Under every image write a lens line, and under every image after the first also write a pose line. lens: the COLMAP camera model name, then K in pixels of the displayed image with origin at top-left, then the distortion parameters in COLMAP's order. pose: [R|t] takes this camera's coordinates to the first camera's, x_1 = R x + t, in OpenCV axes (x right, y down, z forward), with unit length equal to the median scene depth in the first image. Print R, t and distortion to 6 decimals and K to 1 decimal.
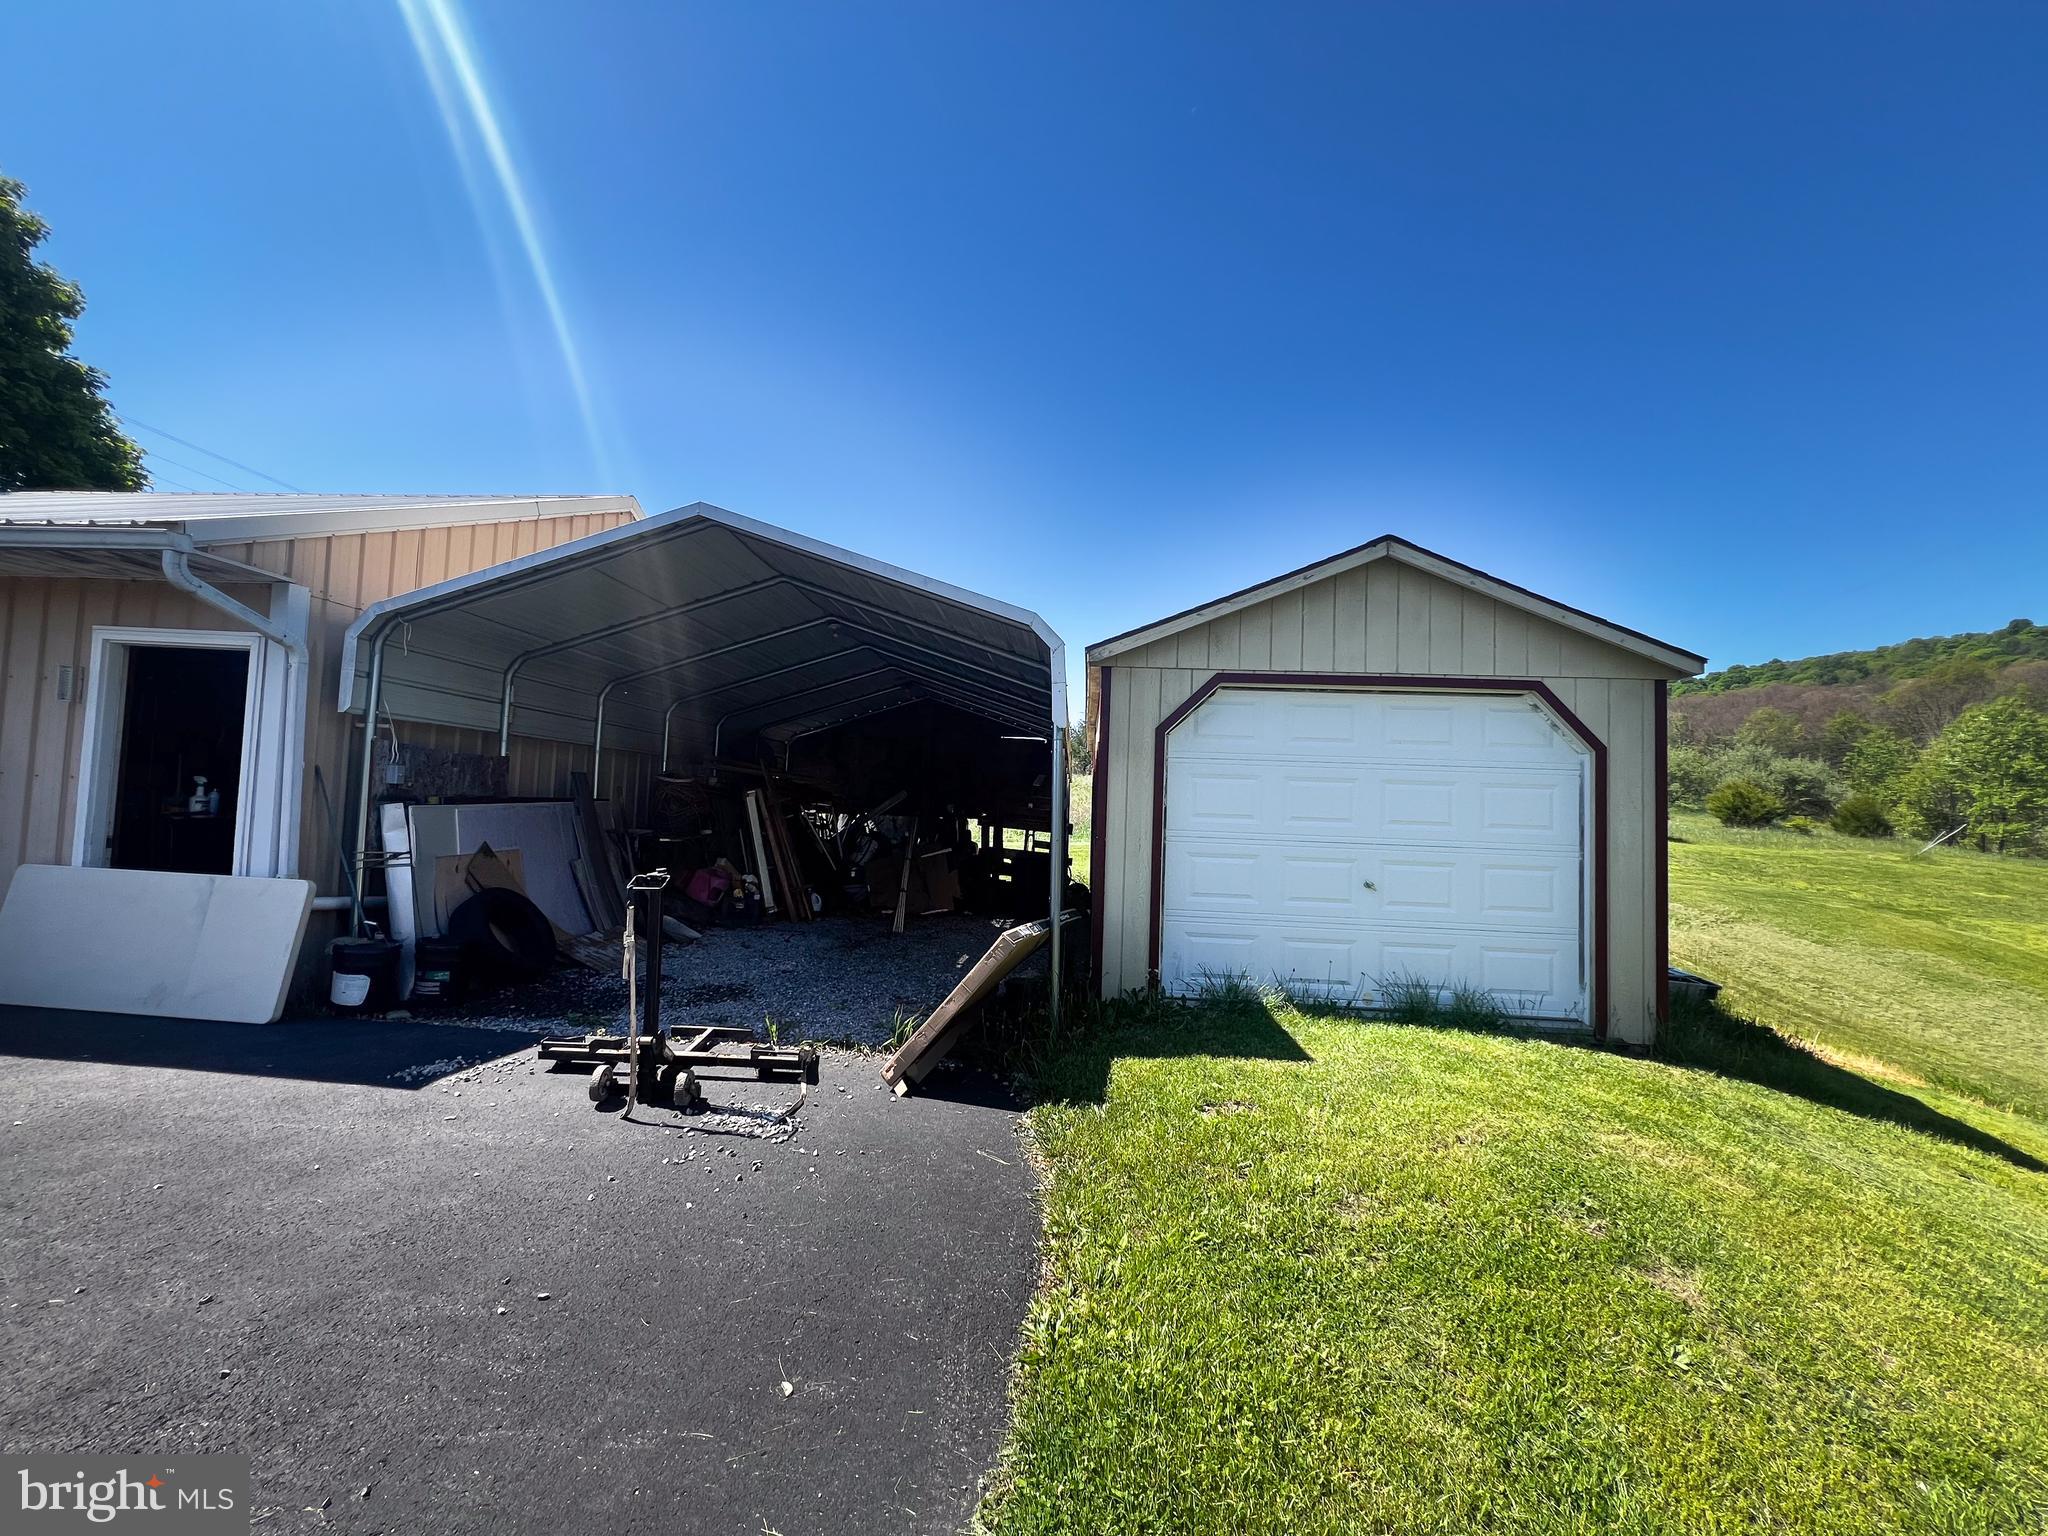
lens RADIAL K [[817.5, 0, 1016.7], [0, 817.5, 761.7], [0, 0, 1]] dist [-0.006536, 0.001633]
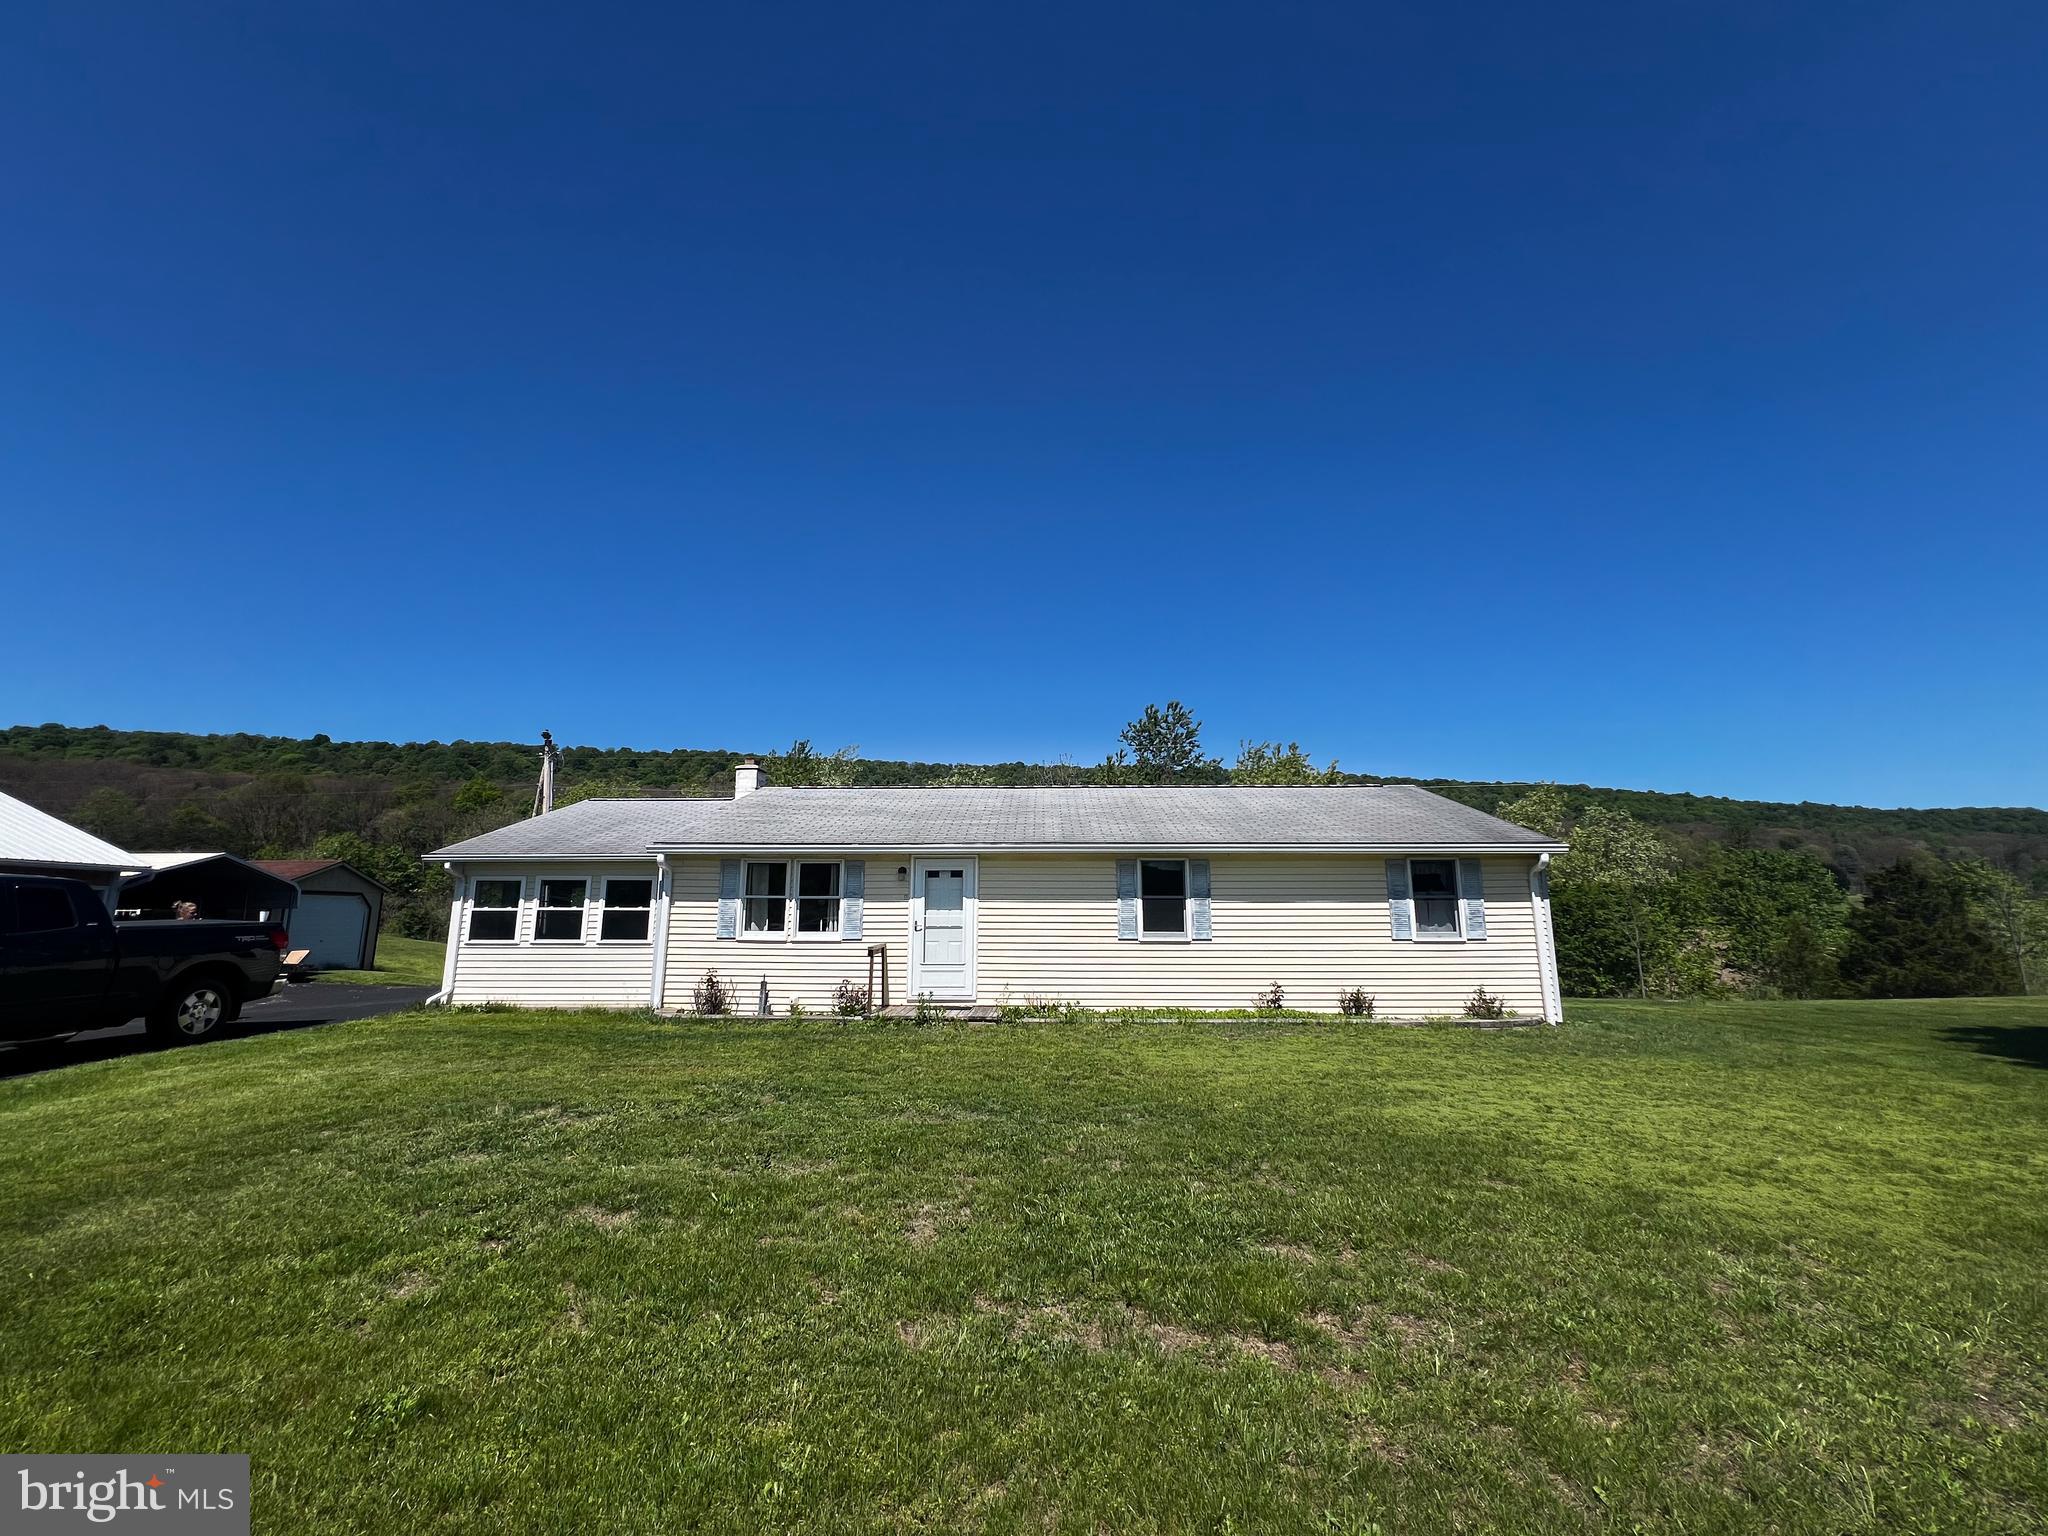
lens RADIAL K [[817.5, 0, 1023.6], [0, 817.5, 765.1], [0, 0, 1]] dist [-0.006536, 0.001633]
pose [[-0.048888, 0.147057, 0.987919, -3.738113], [-0.057814, 0.987027, -0.149785, -0.298512], [-0.997130, -0.064438, -0.039752, -2.237319]]
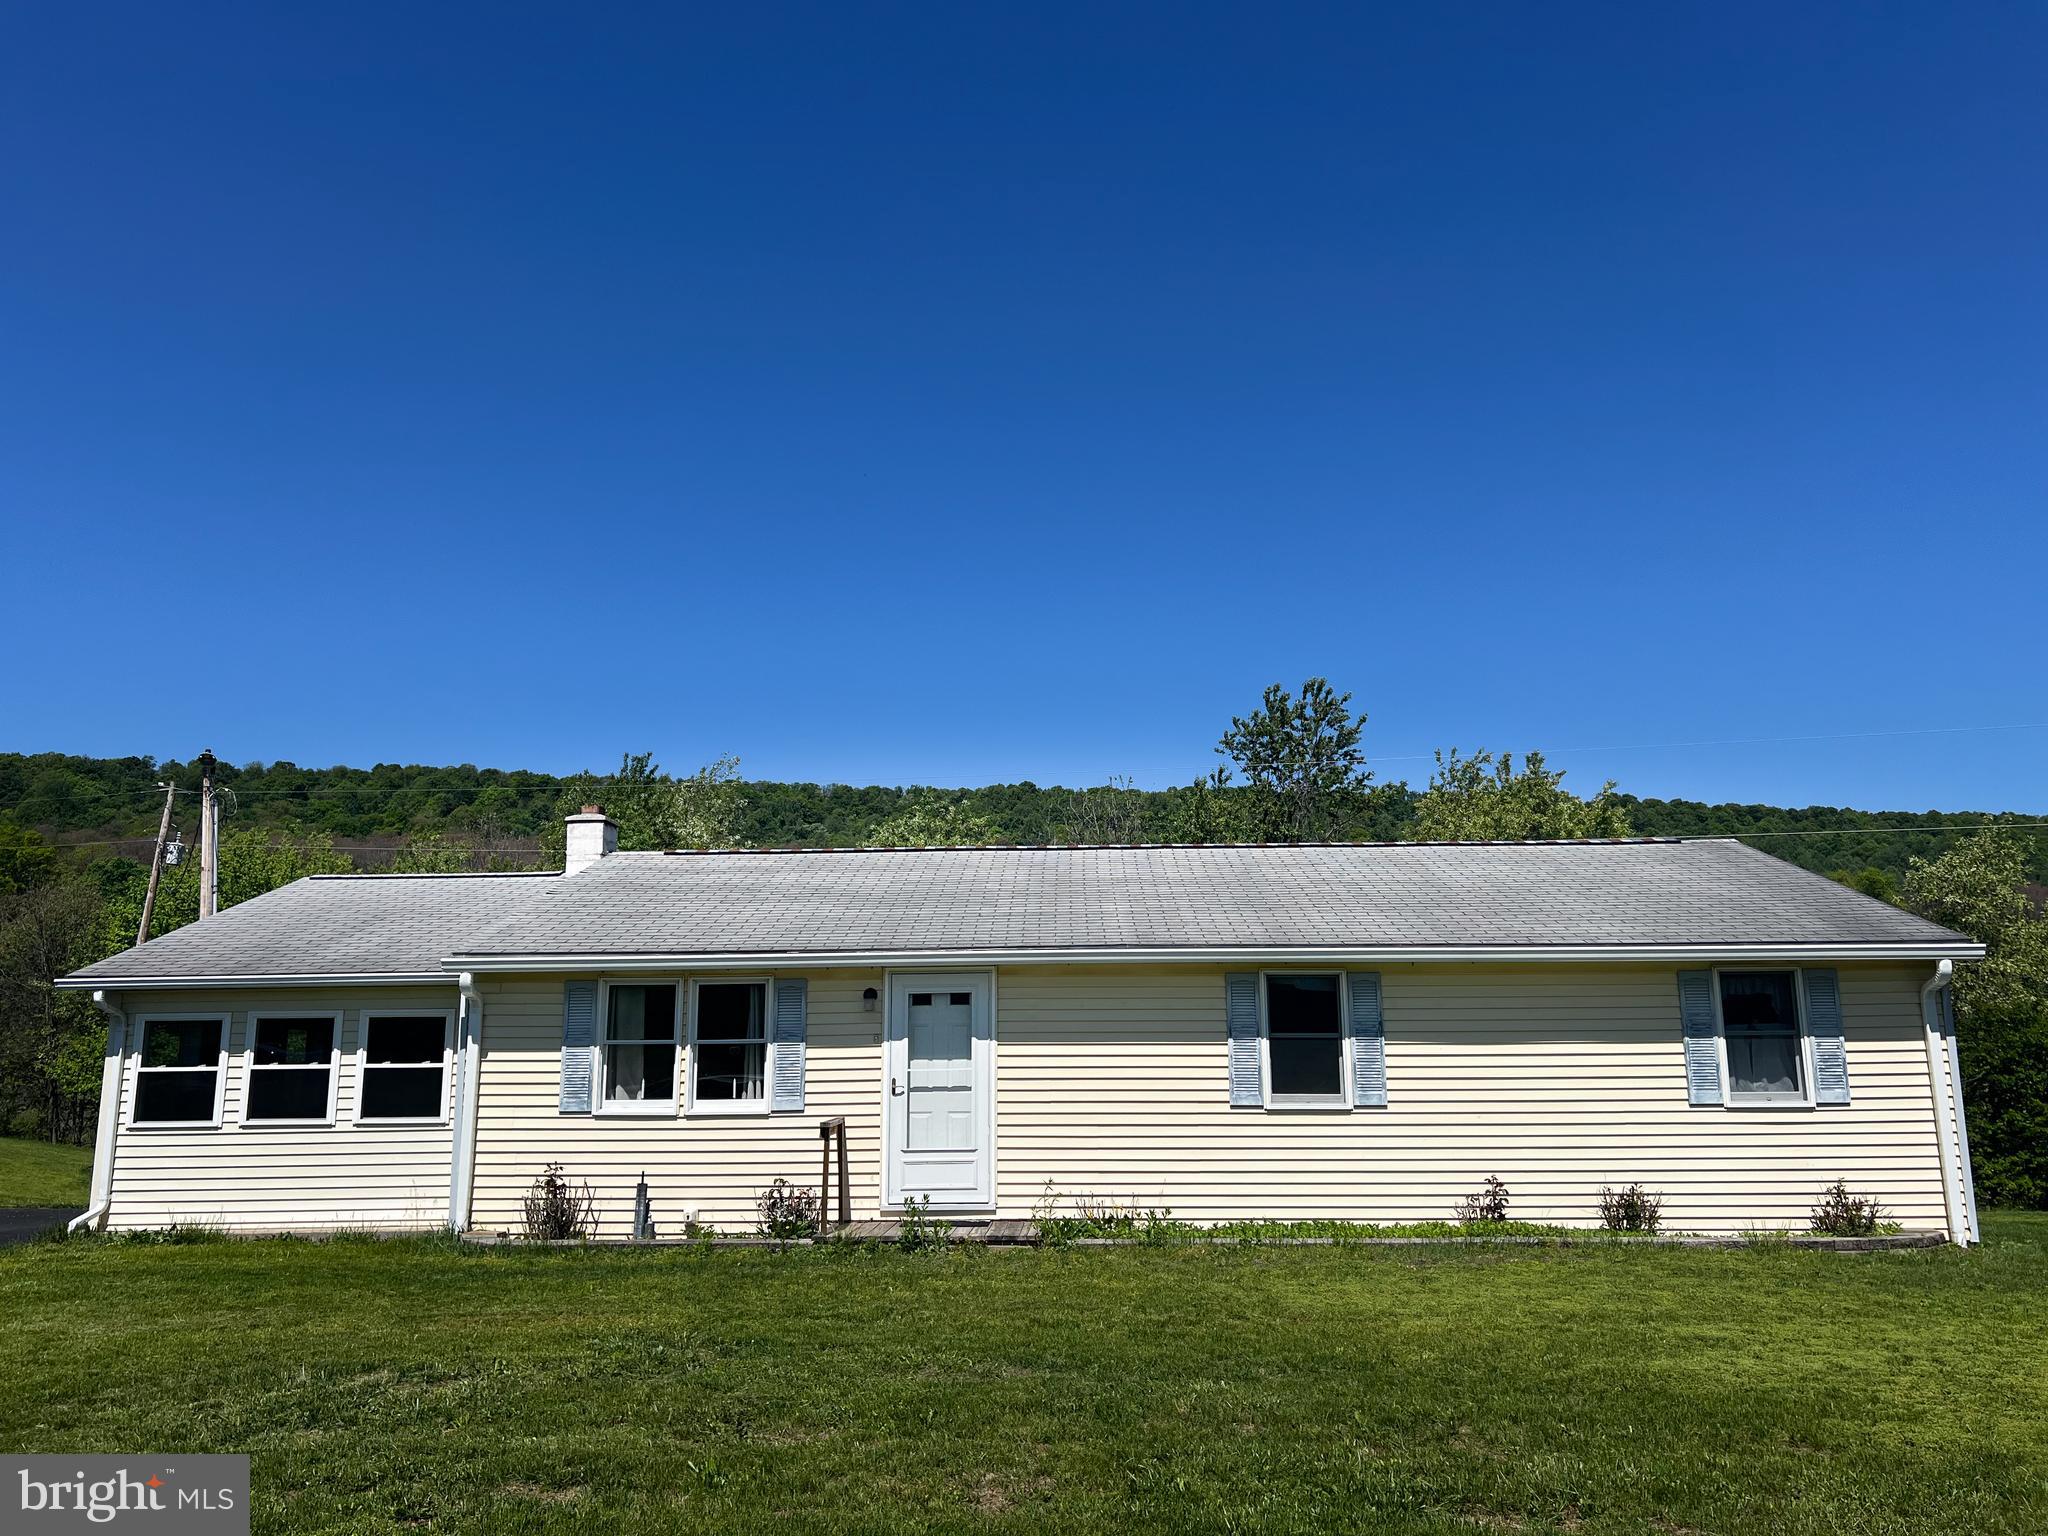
lens RADIAL K [[1549.3, 0, 1021.0], [0, 1549.3, 763.1], [0, 0, 1]] dist [0.037100, -0.022105]
pose [[-0.041803, 0.160562, 0.986140, -4.099287], [-0.048554, 0.985510, -0.162517, -0.303331], [-0.997945, -0.054675, -0.033401, -2.146562]]
